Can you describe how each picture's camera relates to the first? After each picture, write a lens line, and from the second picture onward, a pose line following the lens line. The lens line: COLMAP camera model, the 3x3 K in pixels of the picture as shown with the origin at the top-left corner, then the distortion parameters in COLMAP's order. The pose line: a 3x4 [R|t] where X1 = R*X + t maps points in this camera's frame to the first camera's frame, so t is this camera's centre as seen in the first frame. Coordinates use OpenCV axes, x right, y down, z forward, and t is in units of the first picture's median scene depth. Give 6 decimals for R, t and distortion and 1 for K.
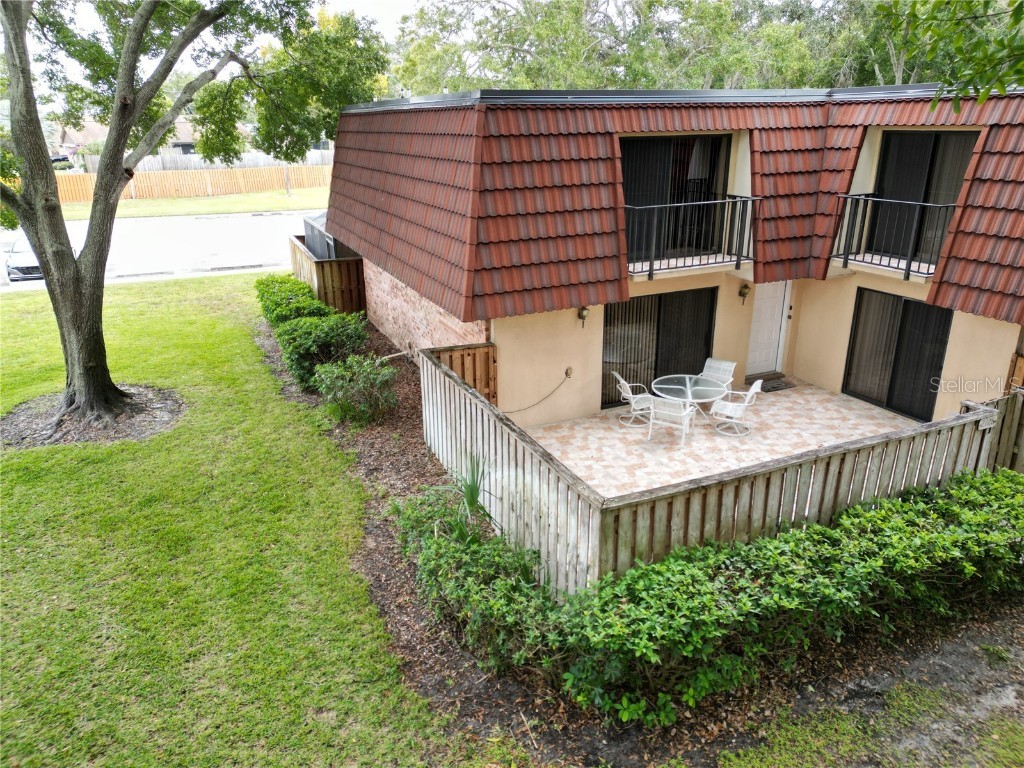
lens RADIAL K [[716.8, 0, 505.5], [0, 716.8, 382.6], [0, 0, 1]] dist [0.084995, -0.074781]
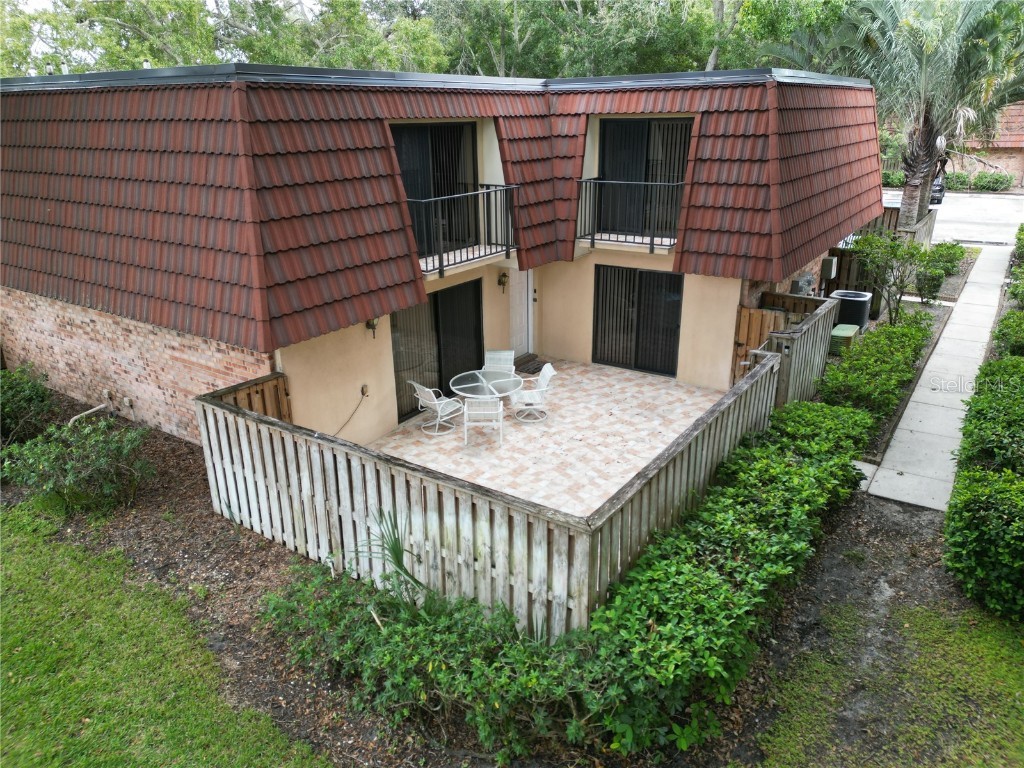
lens RADIAL K [[716.8, 0, 505.5], [0, 716.8, 382.6], [0, 0, 1]] dist [0.084995, -0.074781]
pose [[0.855088, -0.181775, 0.485574, -0.200012], [0.179944, 0.982361, 0.050869, -0.039263], [-0.486256, 0.043879, 0.872714, 0.145572]]
